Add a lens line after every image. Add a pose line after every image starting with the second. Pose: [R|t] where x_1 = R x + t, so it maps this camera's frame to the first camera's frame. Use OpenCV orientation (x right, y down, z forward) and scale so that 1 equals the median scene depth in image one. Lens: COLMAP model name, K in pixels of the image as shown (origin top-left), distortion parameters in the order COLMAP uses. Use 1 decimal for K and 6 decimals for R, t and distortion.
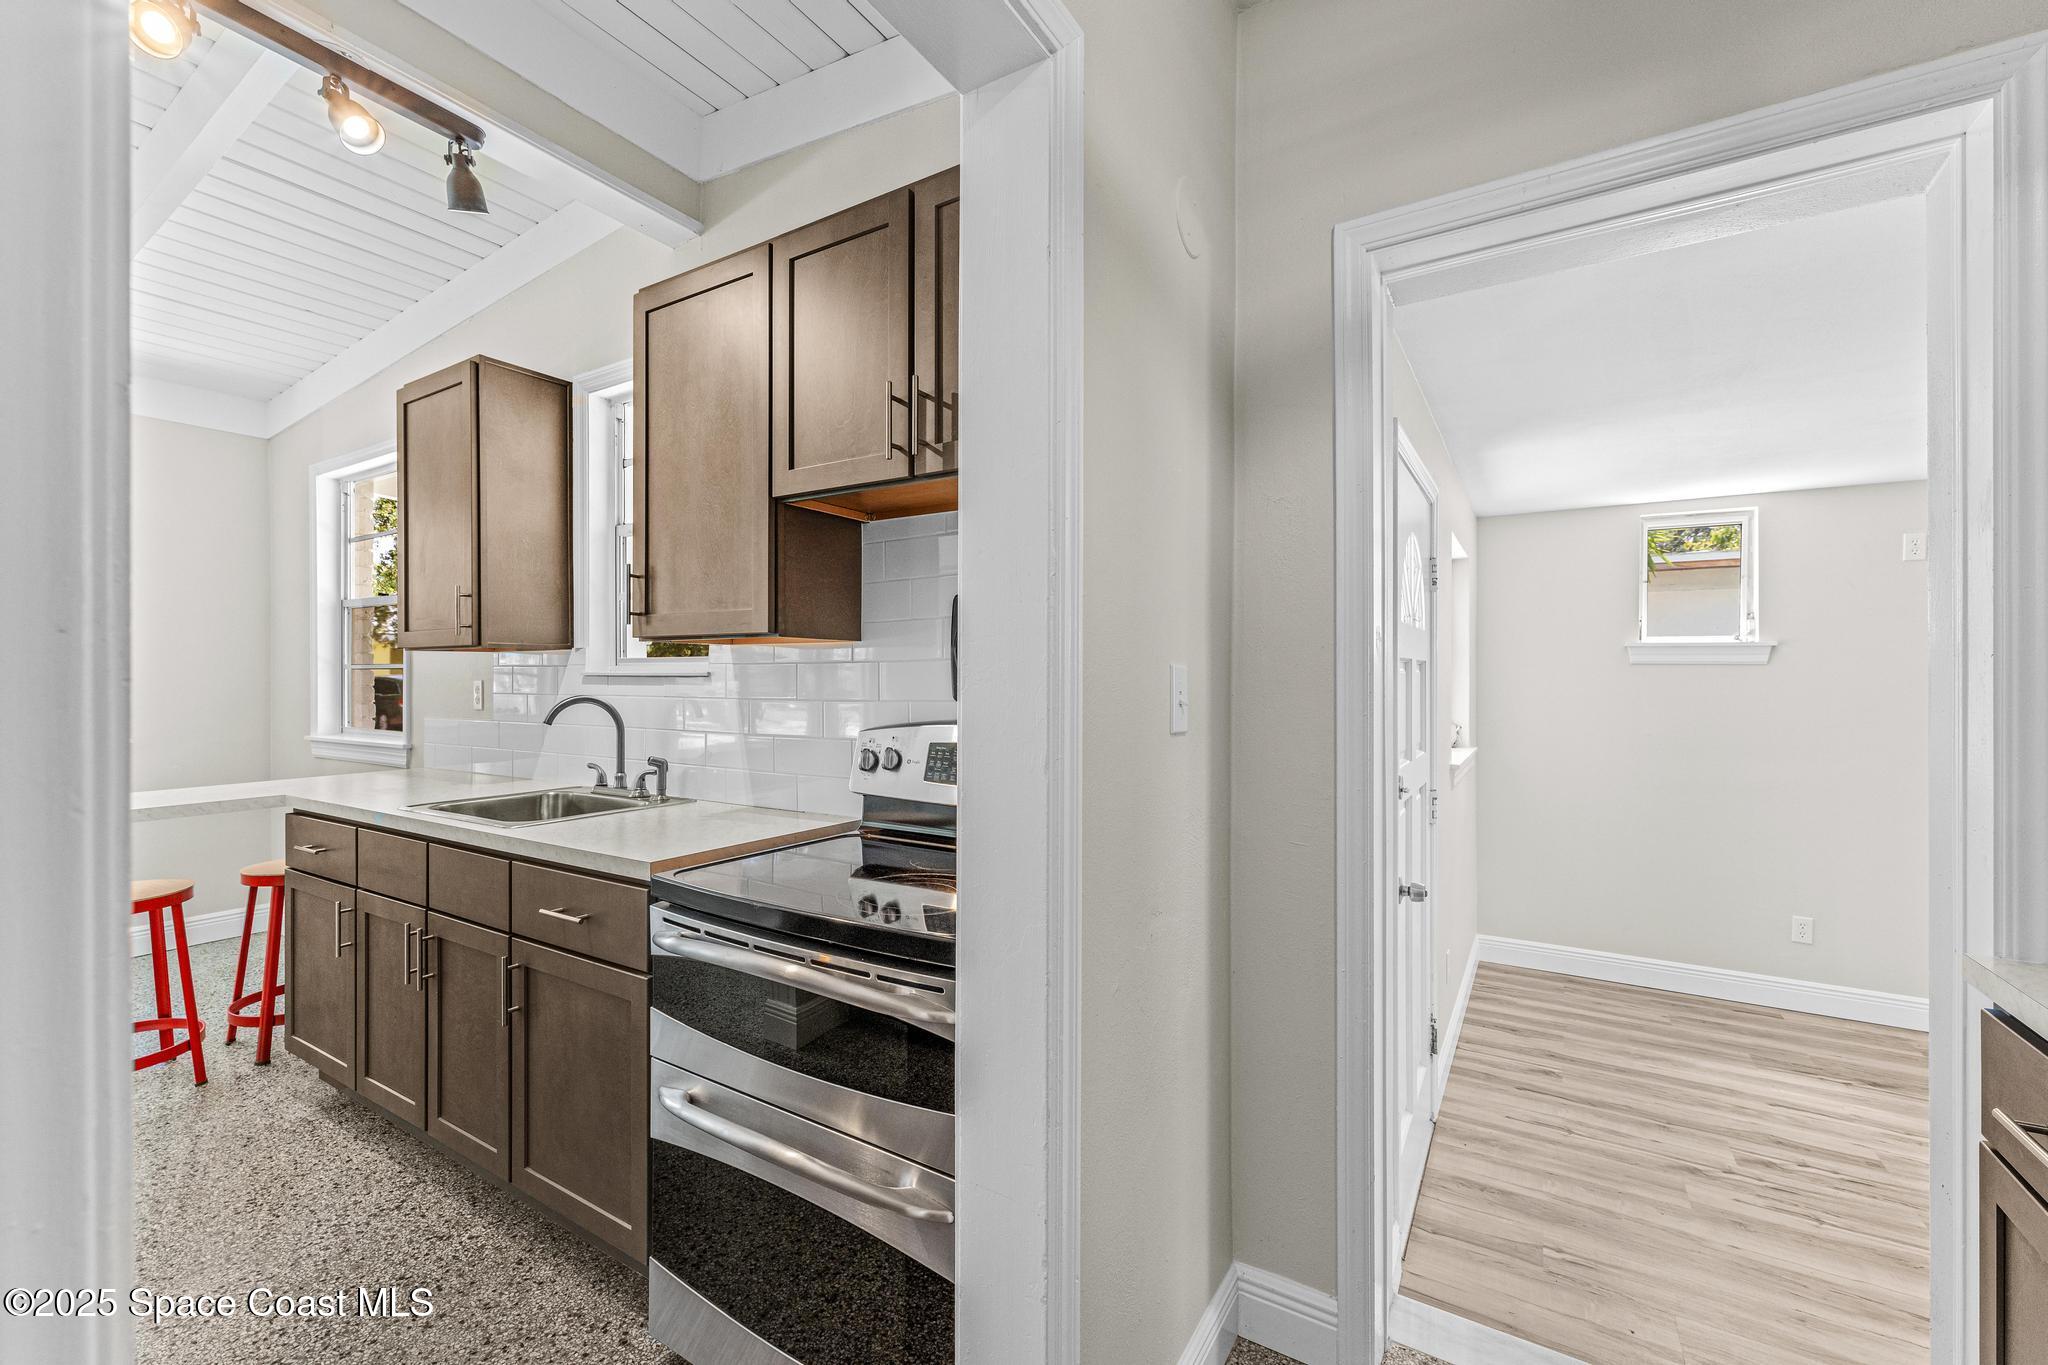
lens RADIAL K [[851.7, 0, 1022.7], [0, 851.7, 677.1], [0, 0, 1]] dist [0.001143, 0.000106]
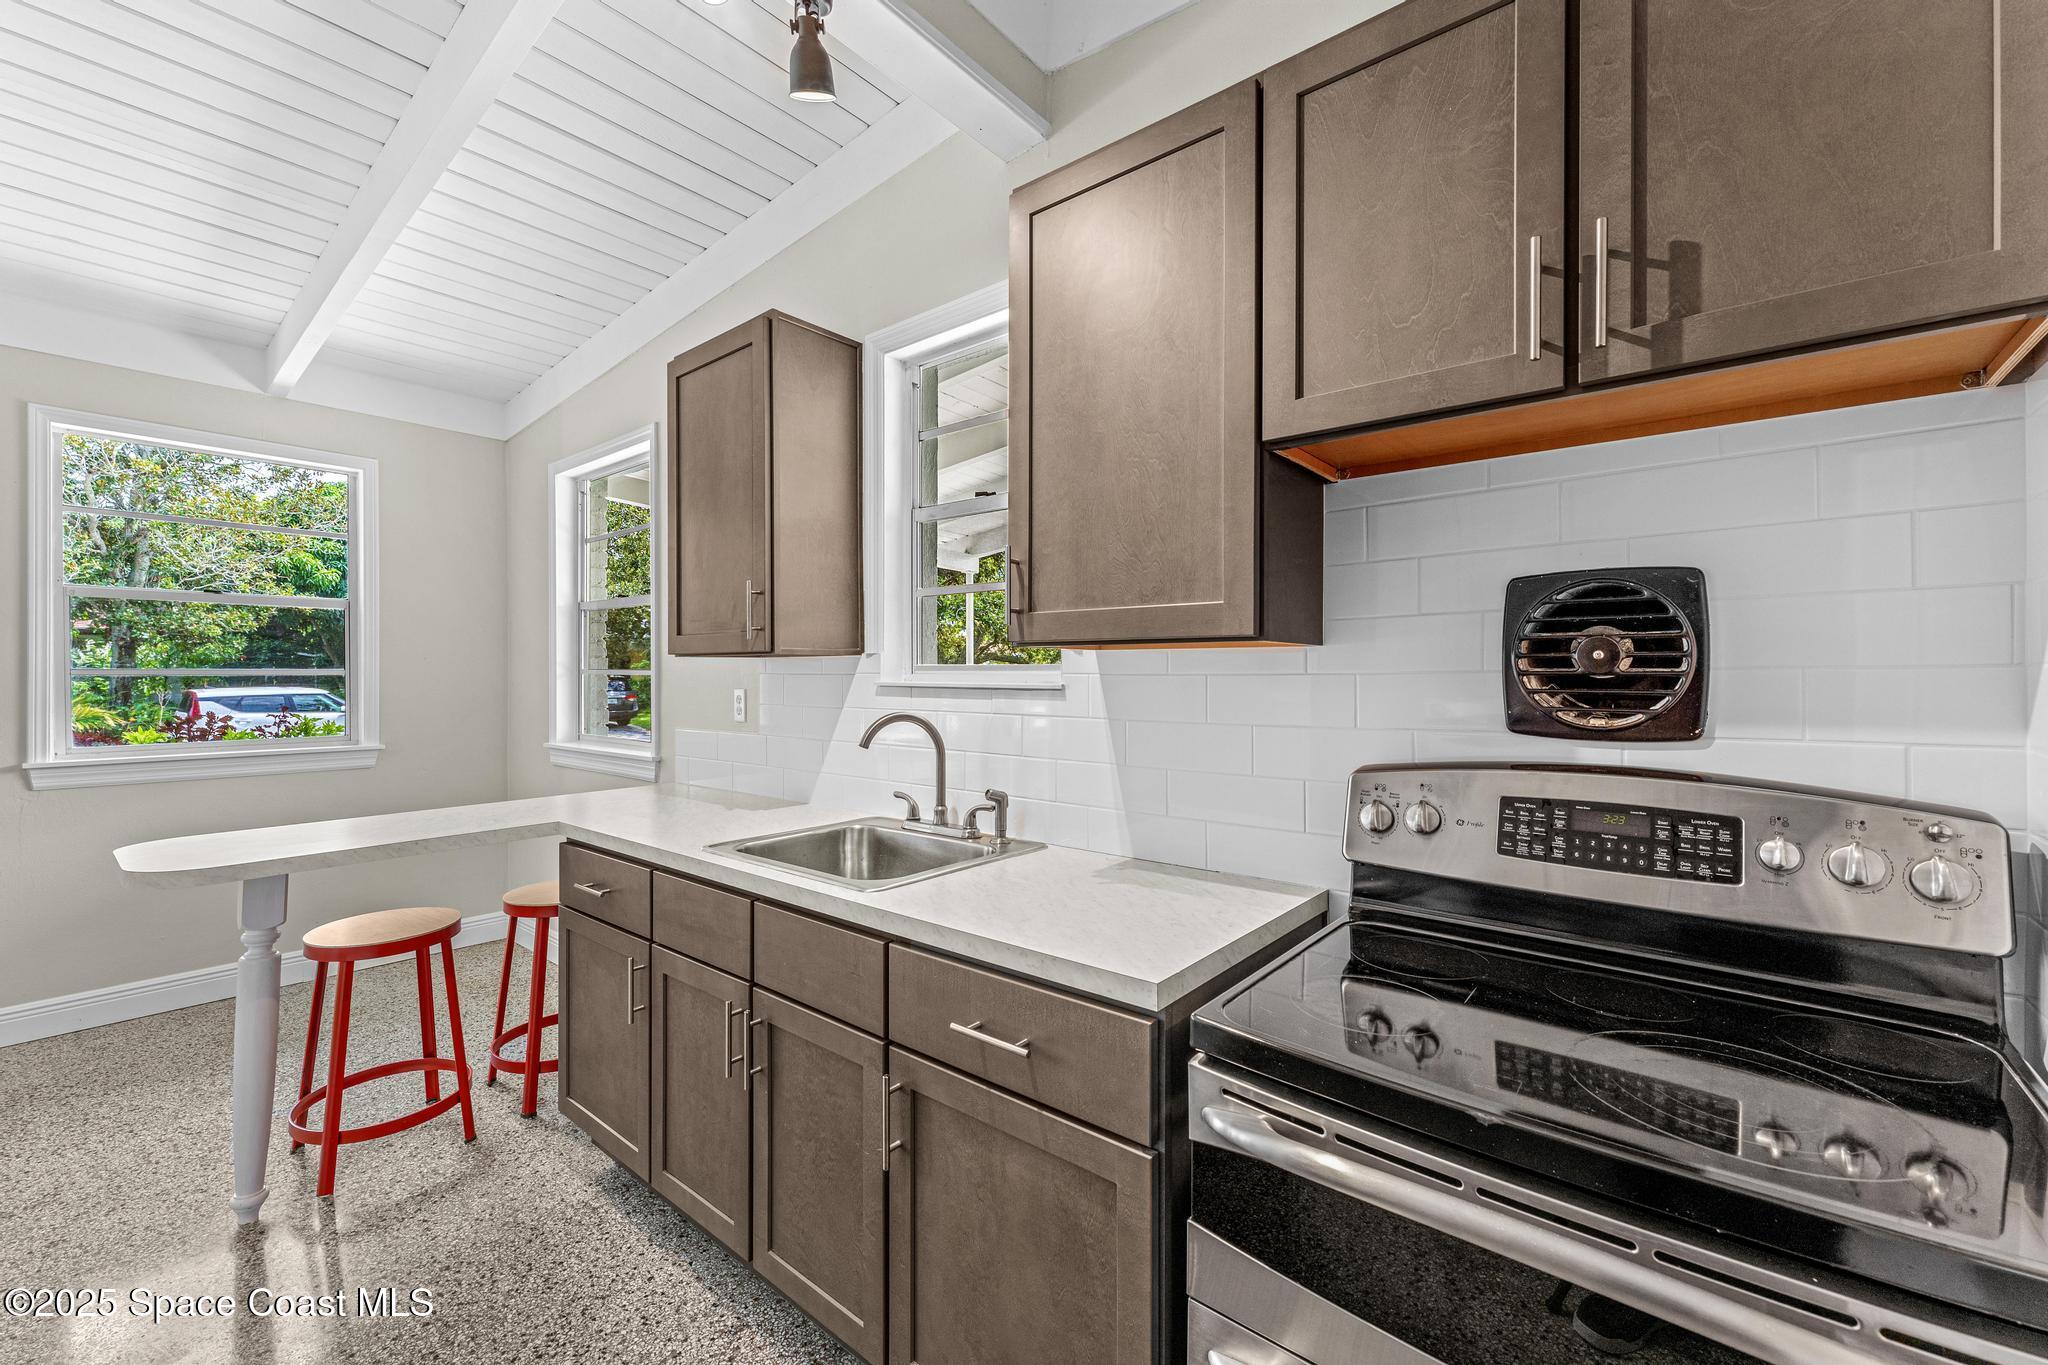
lens RADIAL K [[816.8, 0, 1030.7], [0, 816.8, 670.8], [0, 0, 1]] dist [0.001720, -0.000127]
pose [[0.993027, -0.002131, -0.117869, -0.293031], [0.001856, 0.999995, -0.002443, -0.015880], [0.117873, 0.002207, 0.993026, 0.227290]]
